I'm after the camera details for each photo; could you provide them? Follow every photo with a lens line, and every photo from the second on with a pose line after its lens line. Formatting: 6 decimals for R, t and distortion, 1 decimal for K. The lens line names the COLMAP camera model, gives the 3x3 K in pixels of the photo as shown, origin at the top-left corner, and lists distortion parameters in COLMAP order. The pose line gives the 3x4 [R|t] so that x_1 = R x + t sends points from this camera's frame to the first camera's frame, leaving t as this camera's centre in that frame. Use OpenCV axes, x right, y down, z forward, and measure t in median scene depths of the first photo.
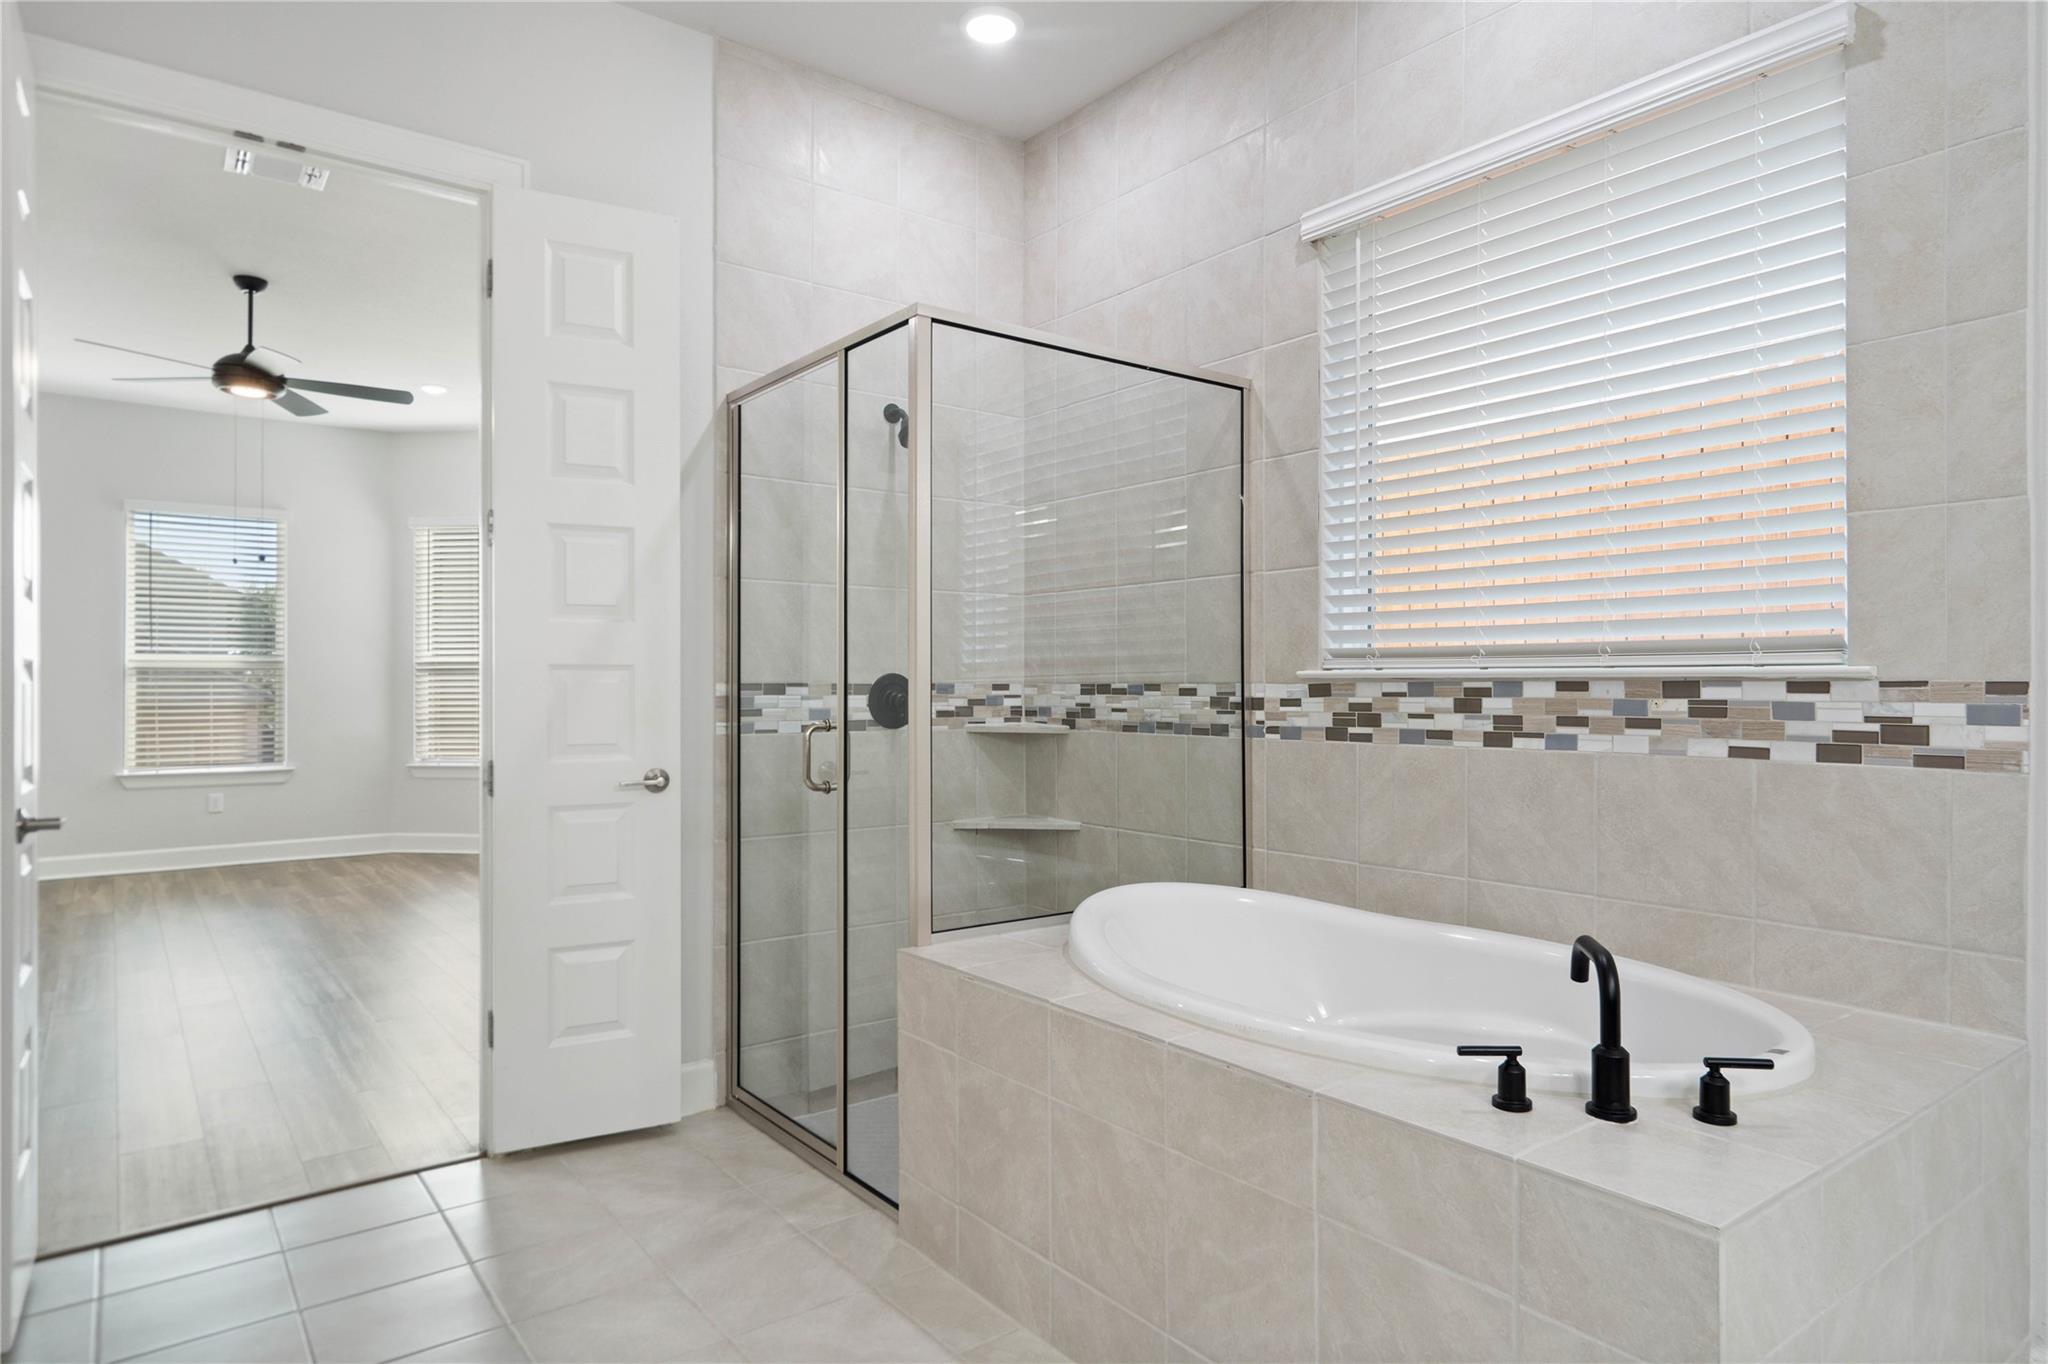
lens RADIAL K [[1175.4, 0, 1023.9], [0, 1175.4, 663.2], [0, 0, 1]] dist [0.000981, 0.000737]
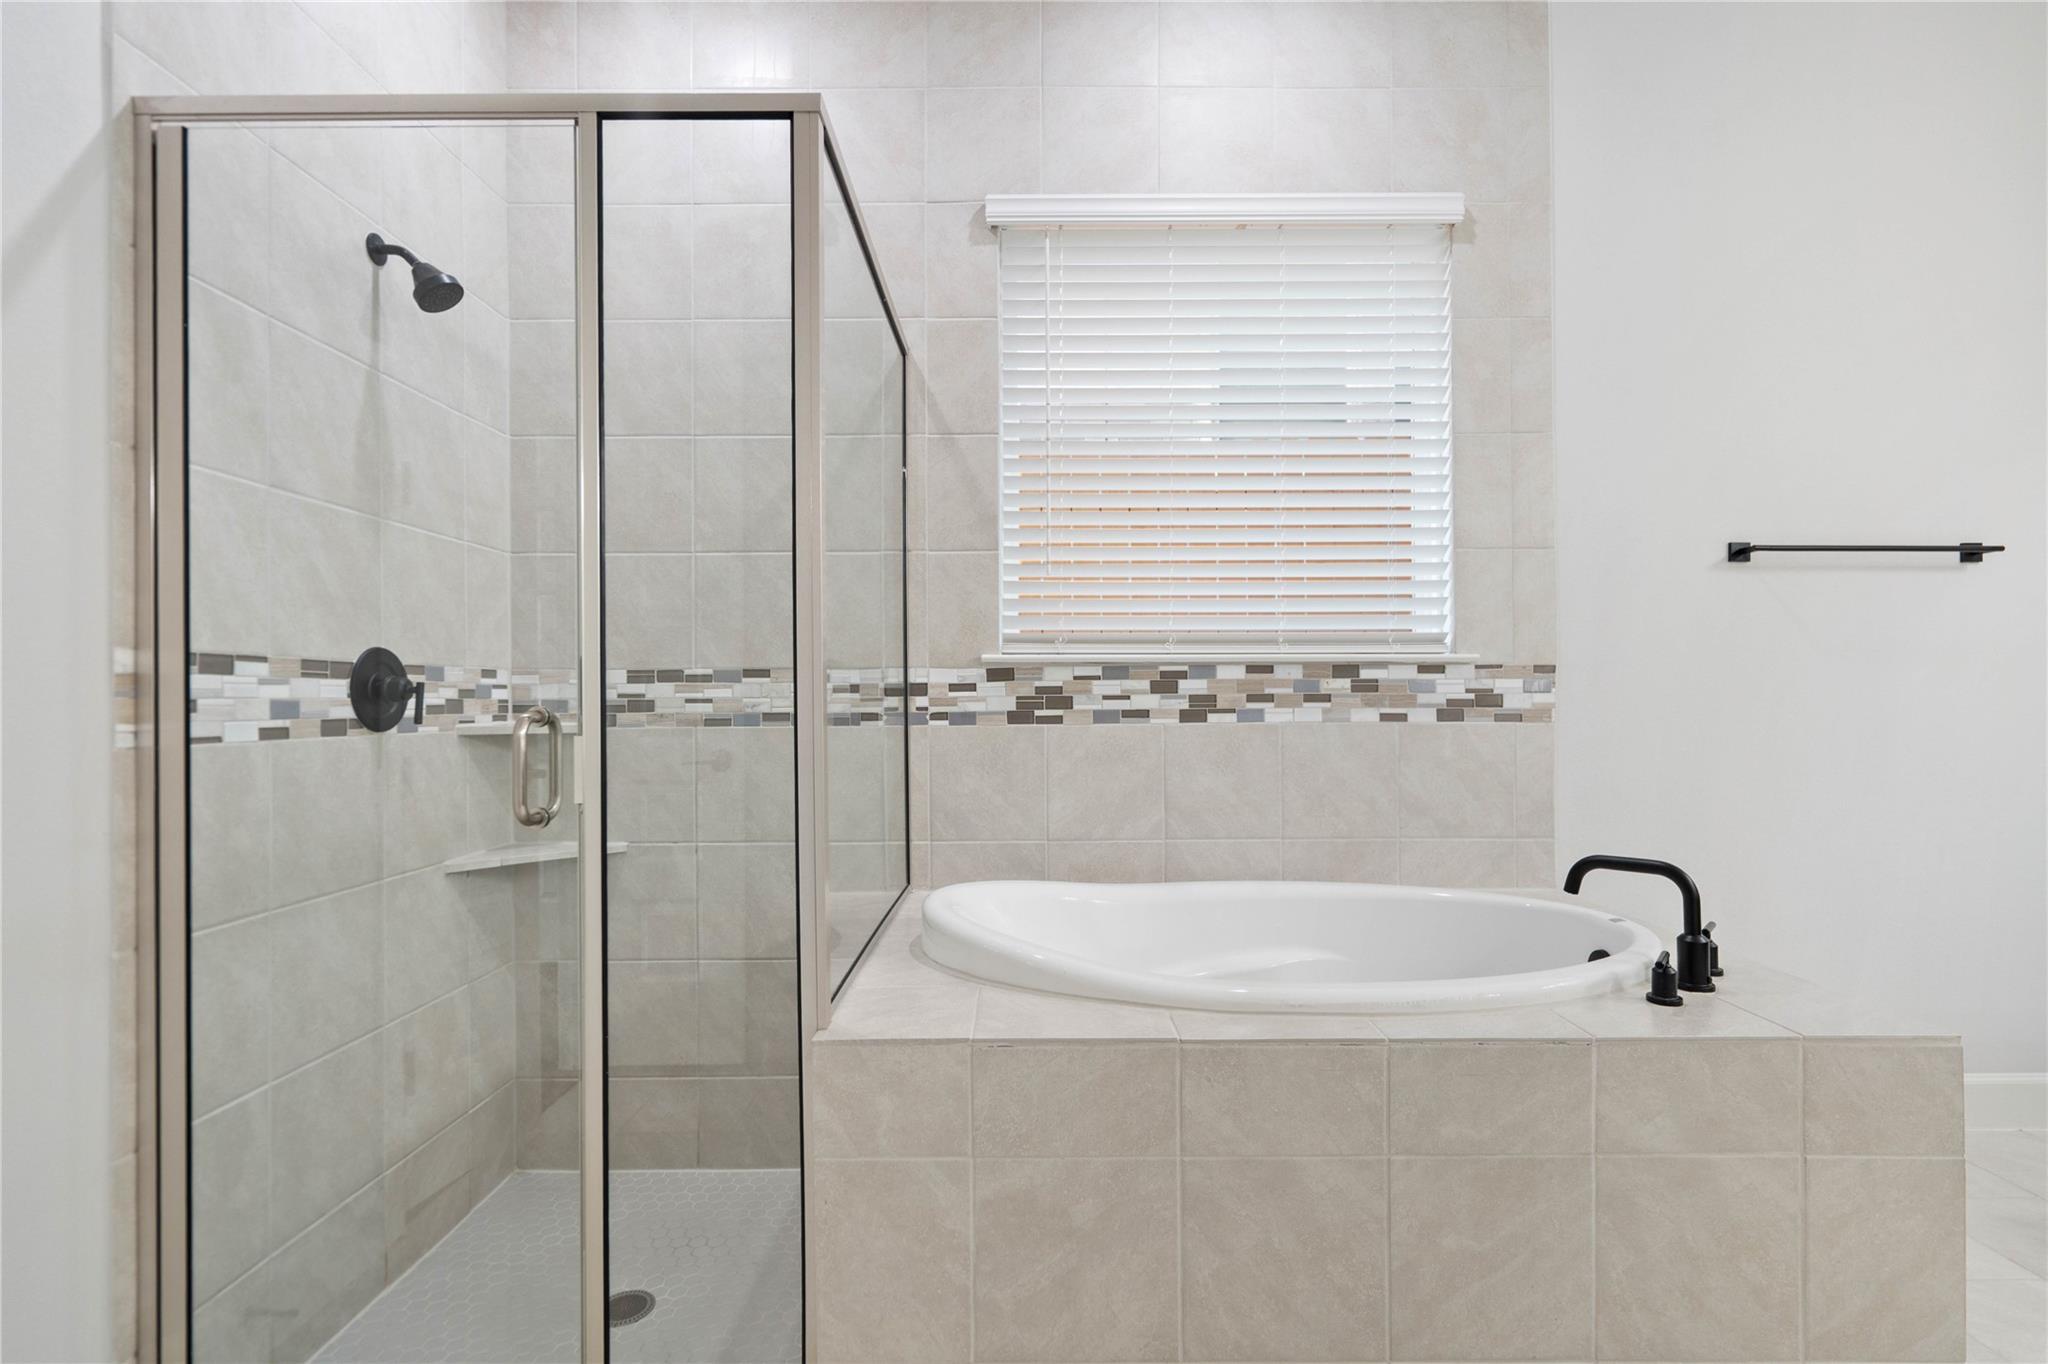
lens RADIAL K [[987.3, 0, 1024.0], [0, 987.3, 682.0], [0, 0, 1]] dist [0.002501, 0.001189]
pose [[0.608729, 0.010012, 0.793315, -0.453528], [-0.010785, 0.999932, -0.004344, 0.036654], [-0.793305, -0.005911, 0.608796, 0.525900]]
